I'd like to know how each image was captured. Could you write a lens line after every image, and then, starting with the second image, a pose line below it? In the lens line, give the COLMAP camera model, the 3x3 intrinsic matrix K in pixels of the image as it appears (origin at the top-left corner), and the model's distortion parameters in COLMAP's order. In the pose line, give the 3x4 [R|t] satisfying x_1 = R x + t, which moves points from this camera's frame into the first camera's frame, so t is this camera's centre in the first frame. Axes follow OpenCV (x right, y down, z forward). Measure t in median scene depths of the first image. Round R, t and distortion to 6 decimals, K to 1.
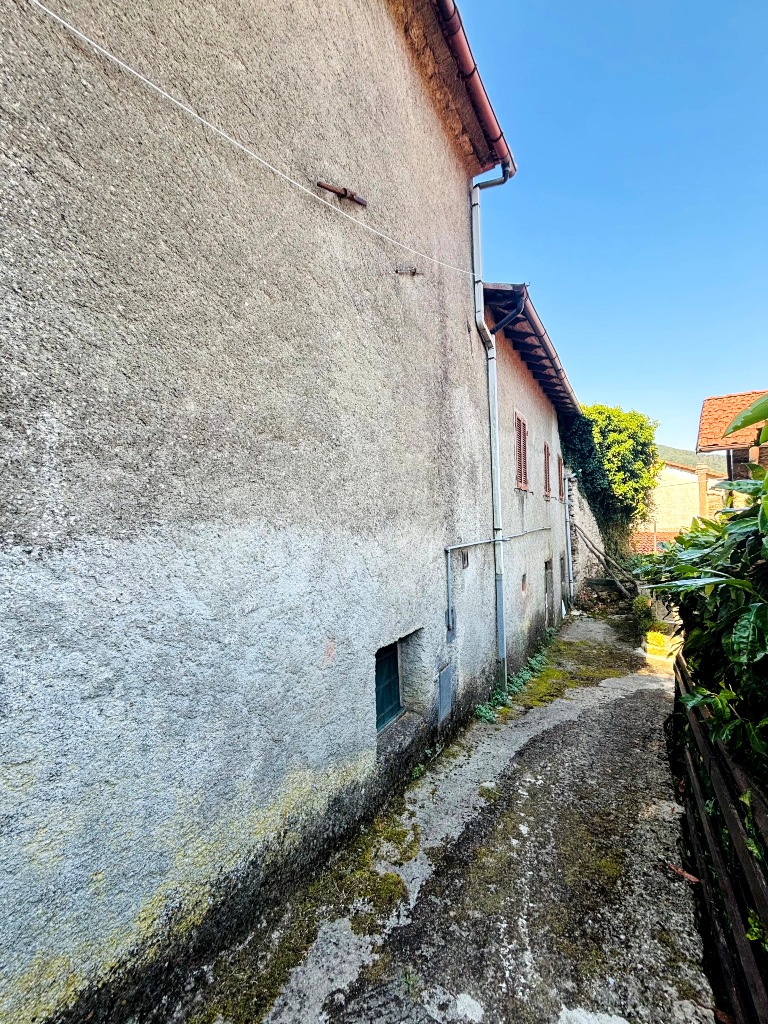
lens RADIAL K [[416.0, 0, 384.5], [0, 416.0, 512.0], [0, 0, 1]] dist [-0.007323, -0.000161]
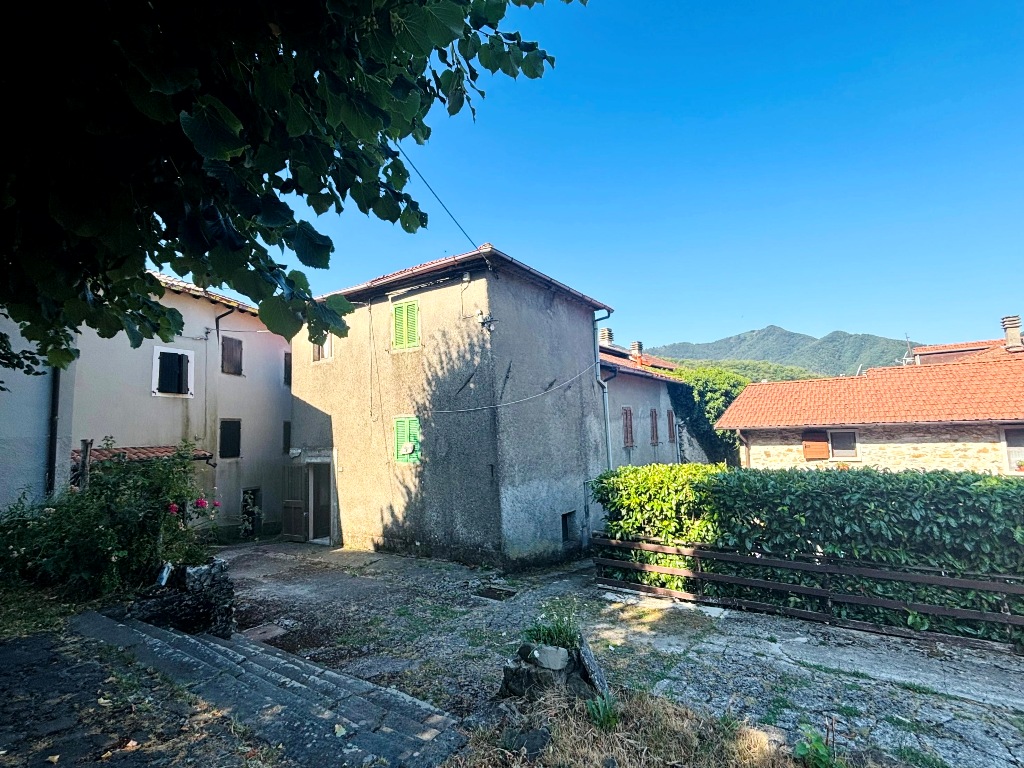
lens RADIAL K [[495.1, 0, 505.5], [0, 495.1, 381.8], [0, 0, 1]] dist [0.002439, -0.002276]
pose [[0.998530, -0.013875, -0.052404, -0.171627], [0.009808, 0.996976, -0.077089, -0.299287], [0.053315, 0.076462, 0.995646, -2.126868]]
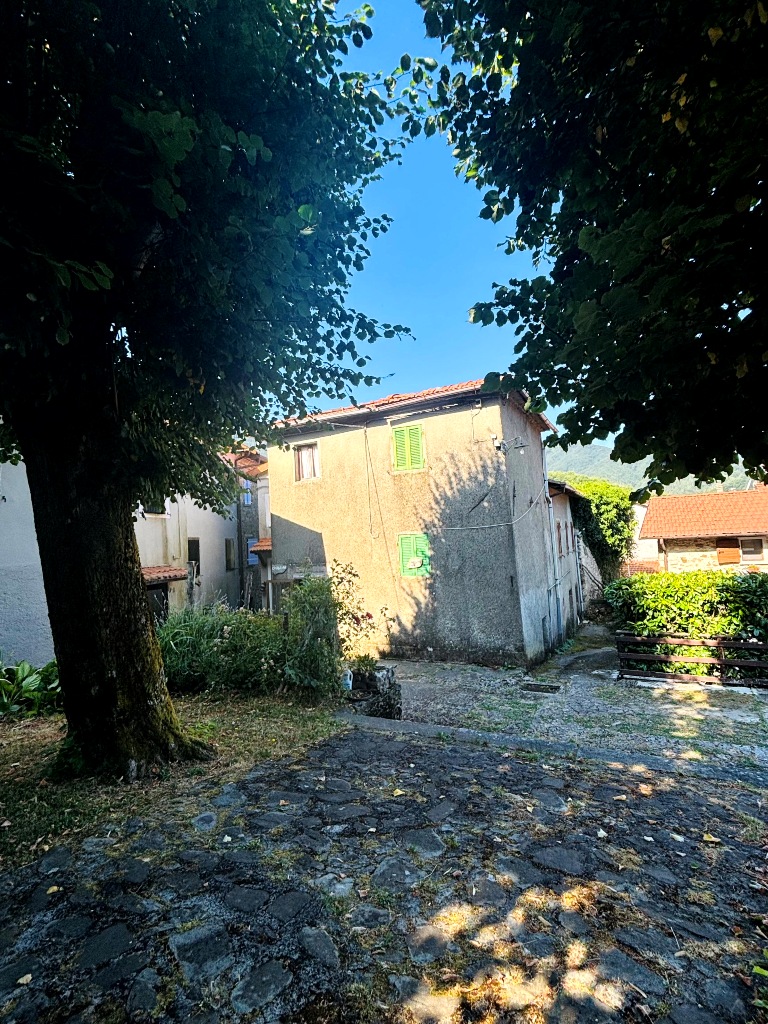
lens RADIAL K [[495.1, 0, 381.2], [0, 495.1, 510.1], [0, 0, 1]] dist [0.002439, -0.002276]
pose [[0.997478, -0.023839, 0.066860, -1.187363], [0.026609, 0.998811, -0.040844, -0.343925], [-0.065807, 0.042520, 0.996926, -2.327716]]
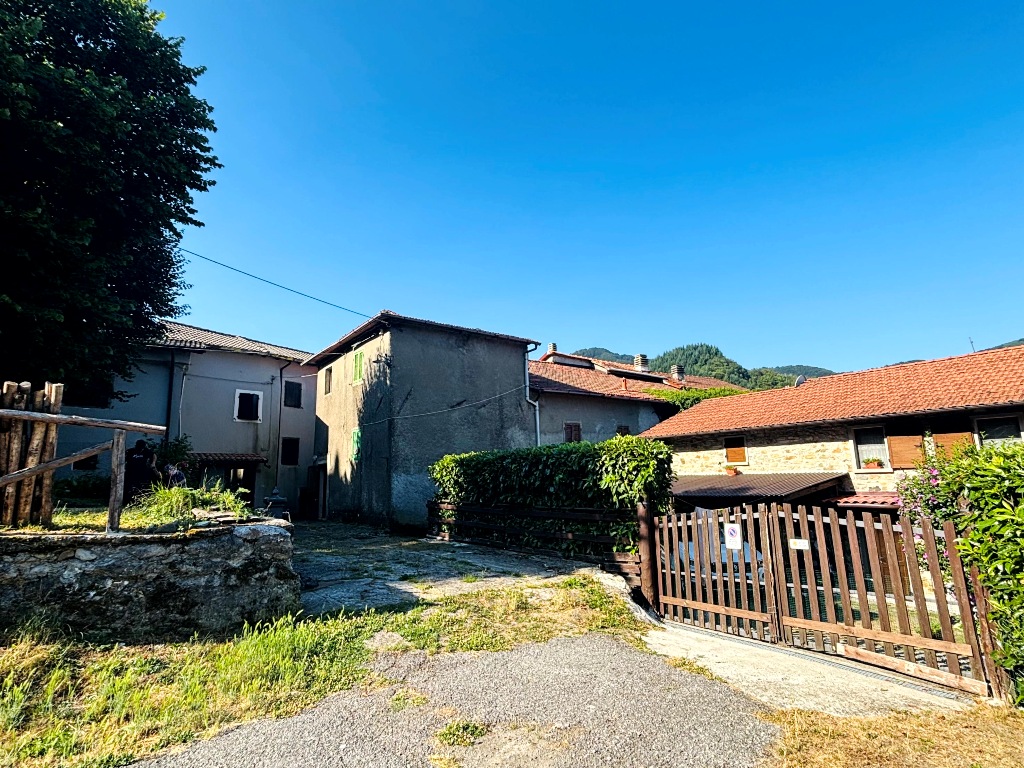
lens RADIAL K [[511.1, 0, 502.6], [0, 511.1, 378.7], [0, 0, 1]] dist [0.005316, -0.000009]
pose [[0.926553, -0.071898, -0.369229, 1.679652], [0.012341, 0.986846, -0.161194, -0.054808], [0.375962, 0.144799, 0.915252, -2.780695]]
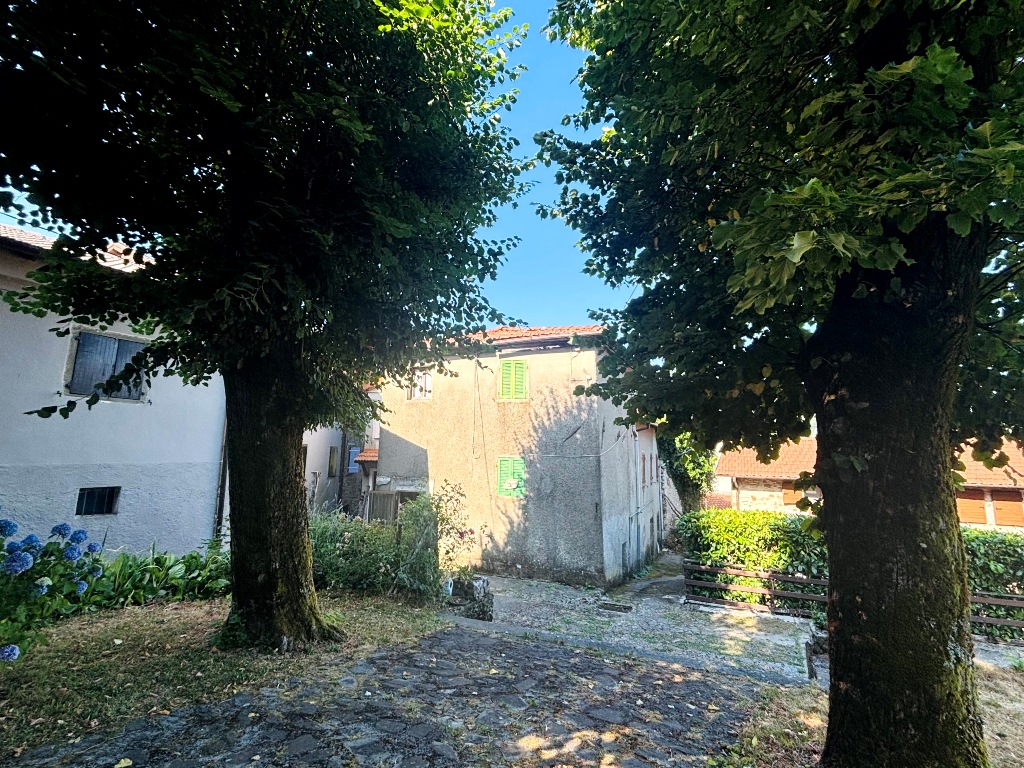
lens RADIAL K [[495.1, 0, 509.4], [0, 495.1, 381.9], [0, 0, 1]] dist [0.002439, -0.002276]
pose [[0.989682, 0.065744, 0.127307, -1.259164], [-0.049637, 0.990813, -0.125797, -0.397711], [-0.134408, 0.118180, 0.983854, -2.627525]]
